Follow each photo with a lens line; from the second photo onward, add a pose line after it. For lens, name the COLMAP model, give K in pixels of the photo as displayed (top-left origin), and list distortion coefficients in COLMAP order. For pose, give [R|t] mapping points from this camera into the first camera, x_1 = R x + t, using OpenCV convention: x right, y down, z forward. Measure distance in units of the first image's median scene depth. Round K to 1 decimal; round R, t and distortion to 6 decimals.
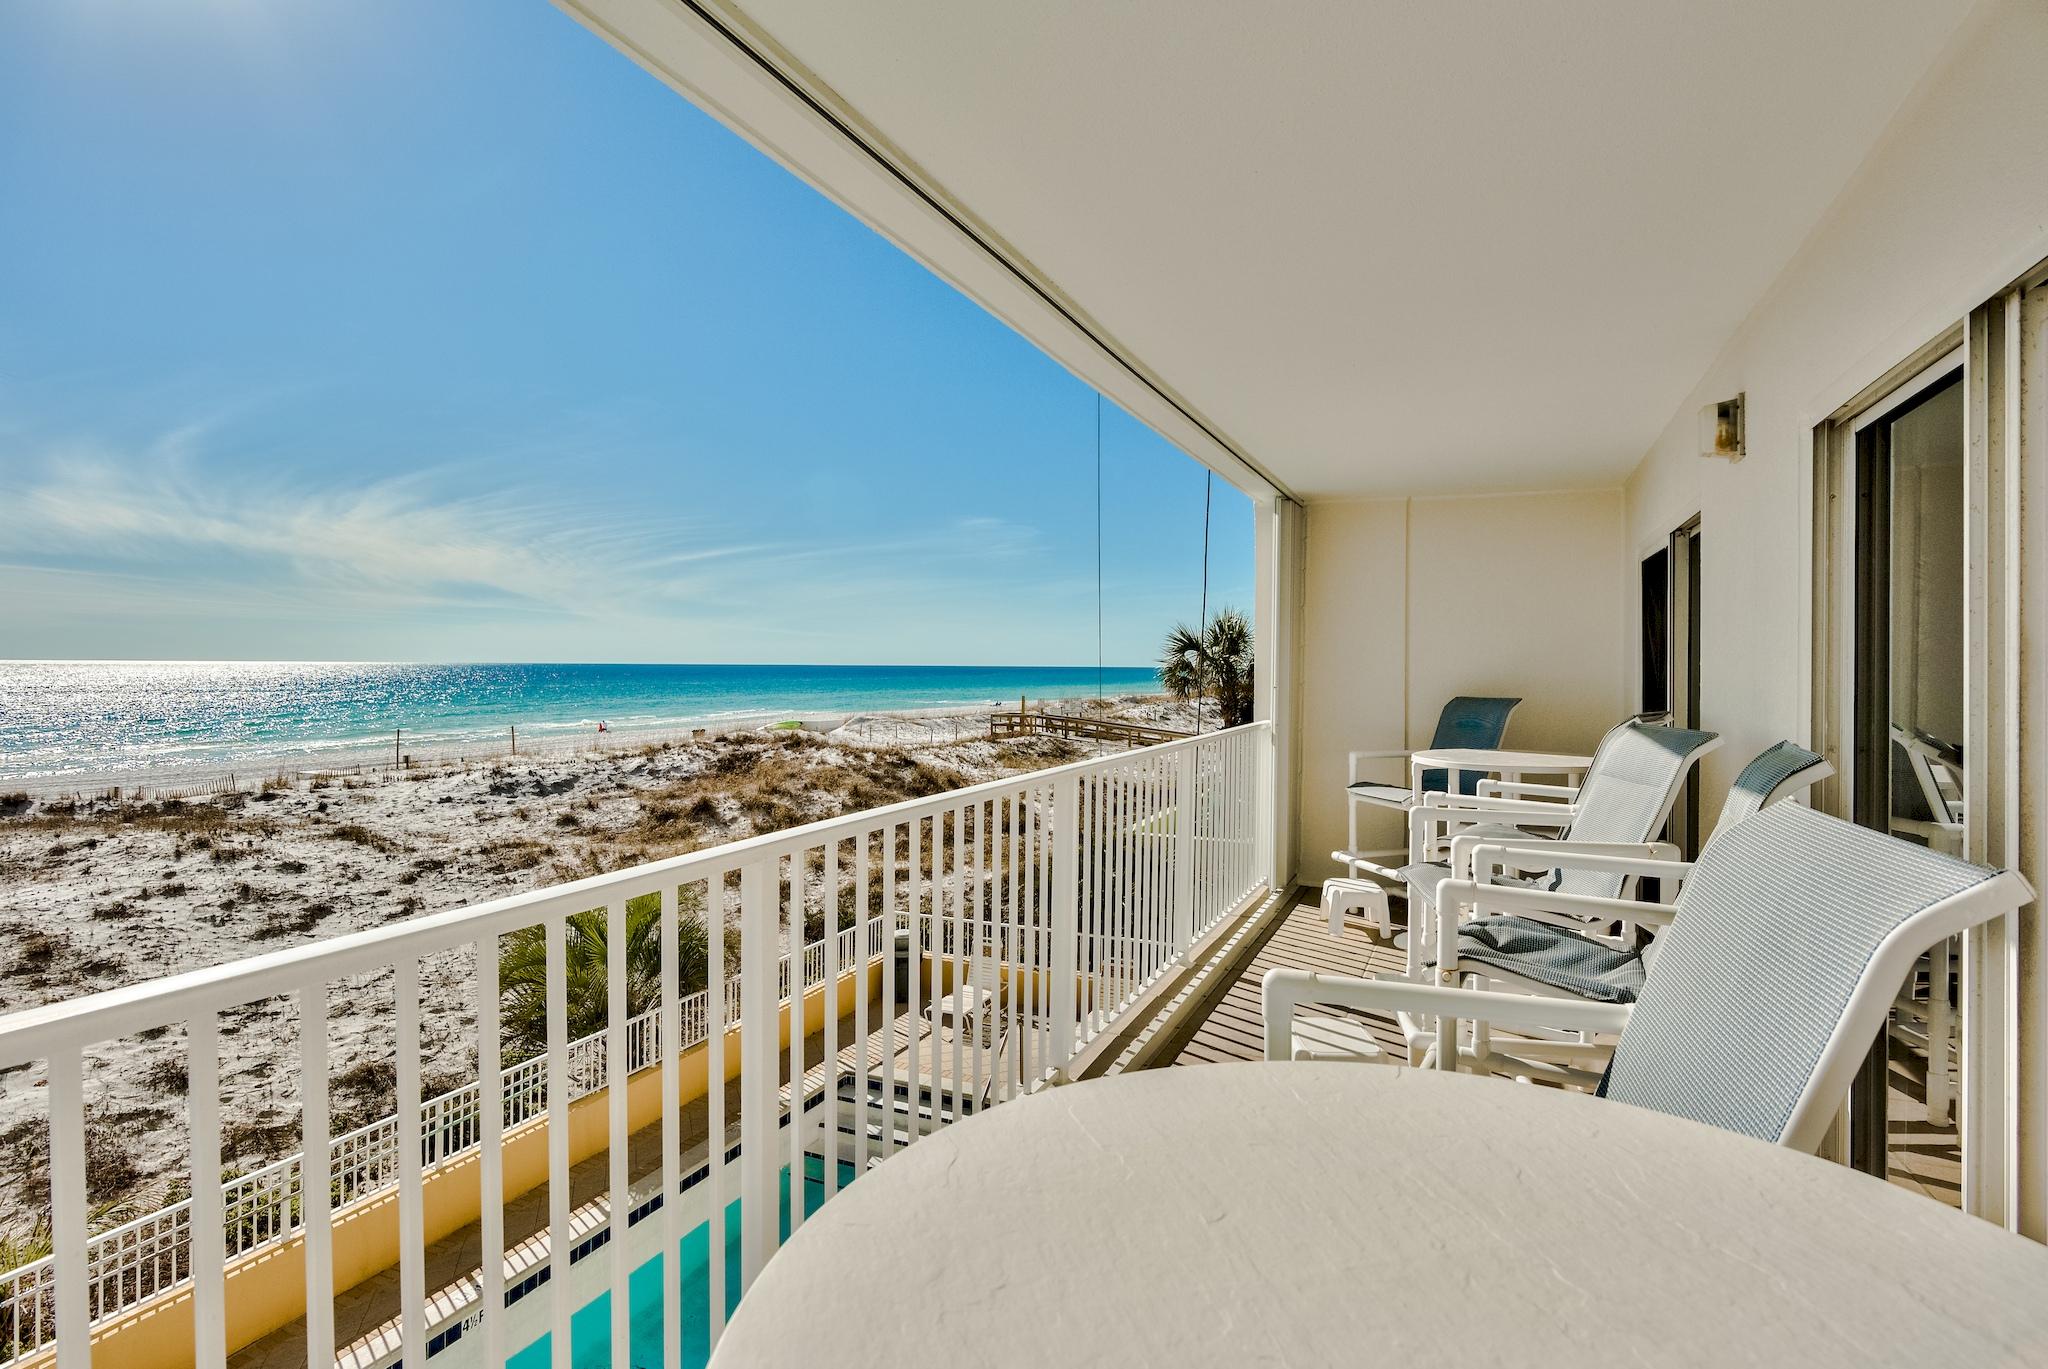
lens RADIAL K [[1020.3, 0, 1010.7], [0, 1020.3, 670.8], [0, 0, 1]] dist [-0.003571, 0.000322]
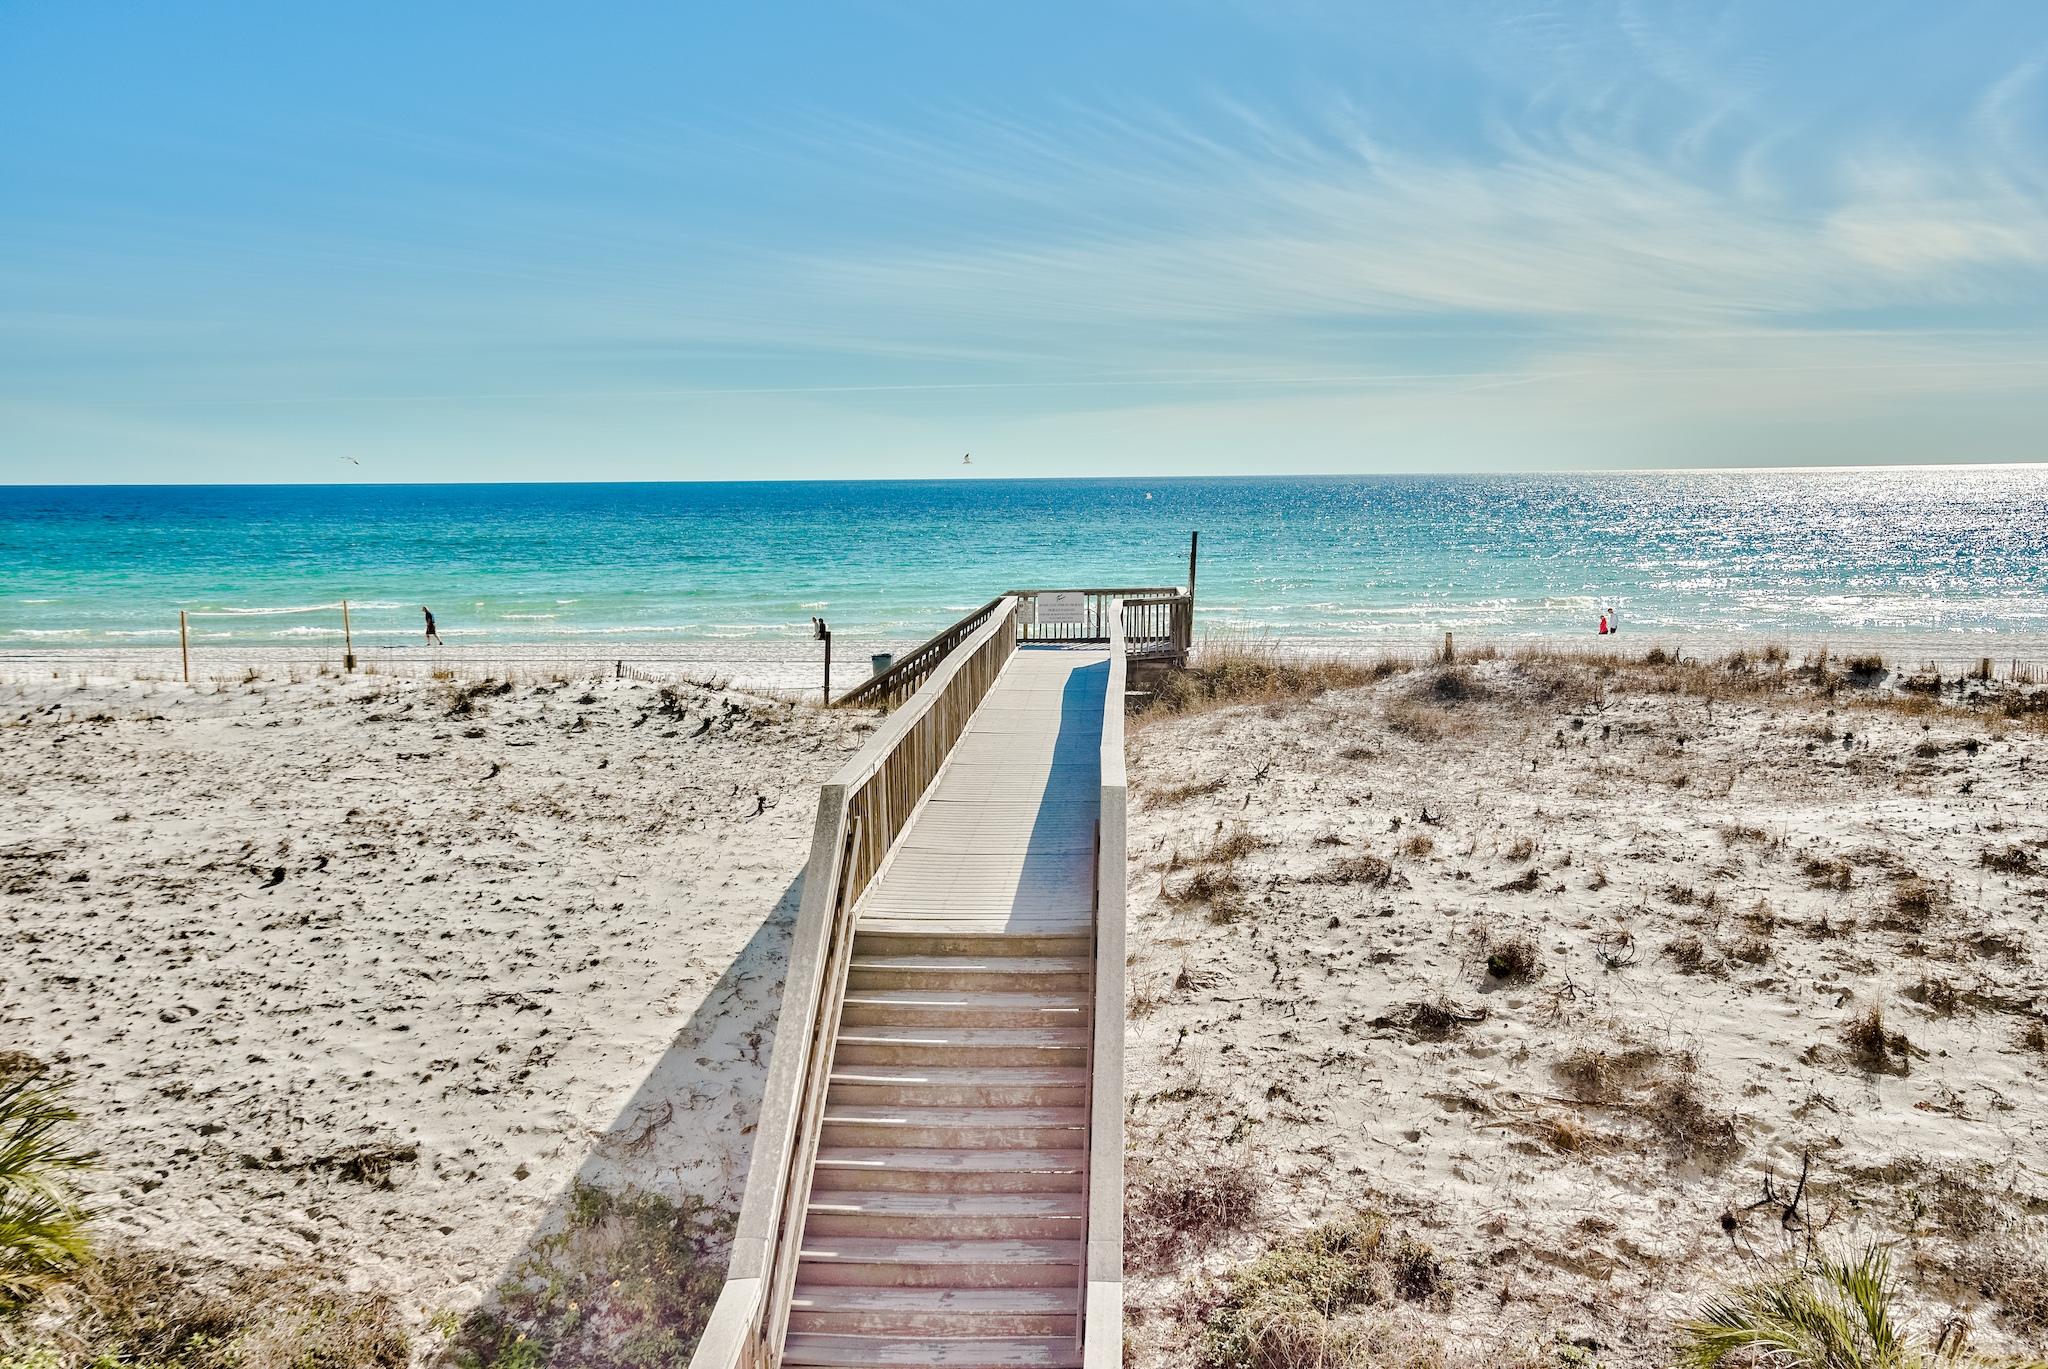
lens RADIAL K [[1787.3, 0, 1035.9], [0, 1787.3, 686.5], [0, 0, 1]] dist [0.065757, 0.011879]
pose [[0.372574, 0.100242, -0.922572, -0.062248], [0.006245, 0.993856, 0.110509, 0.001608], [0.927981, -0.046934, 0.369659, 0.026169]]
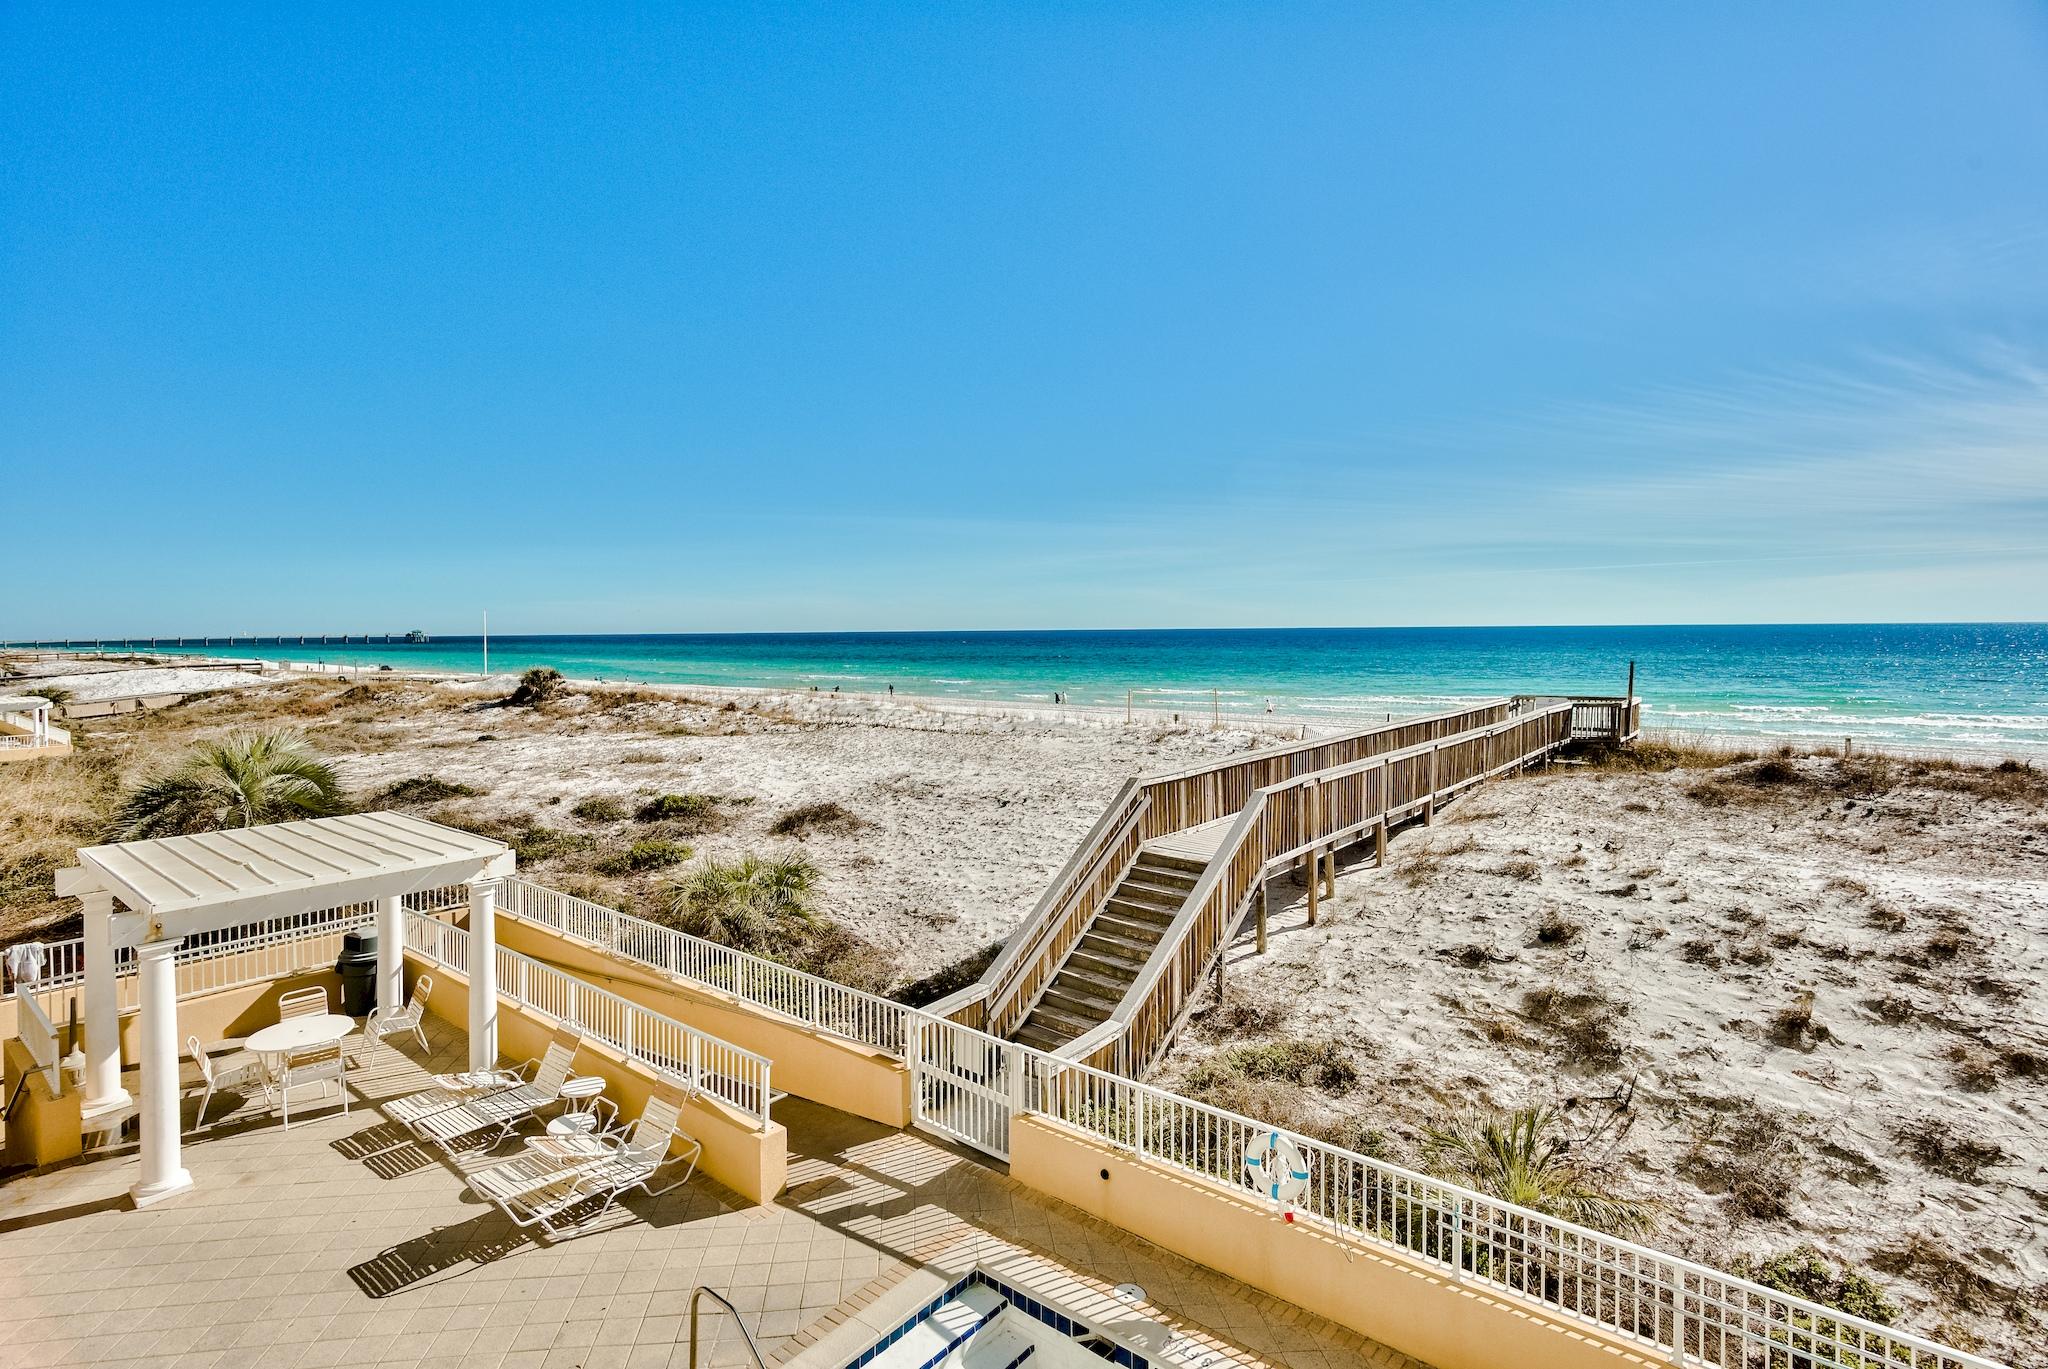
lens RADIAL K [[1023.3, 0, 1031.3], [0, 1023.3, 641.5], [0, 0, 1]] dist [-0.001732, -0.000628]
pose [[-0.246049, 0.010719, -0.969198, 0.071567], [0.001401, 0.999942, 0.010704, -0.000783], [0.969256, 0.001276, -0.246050, 0.314701]]
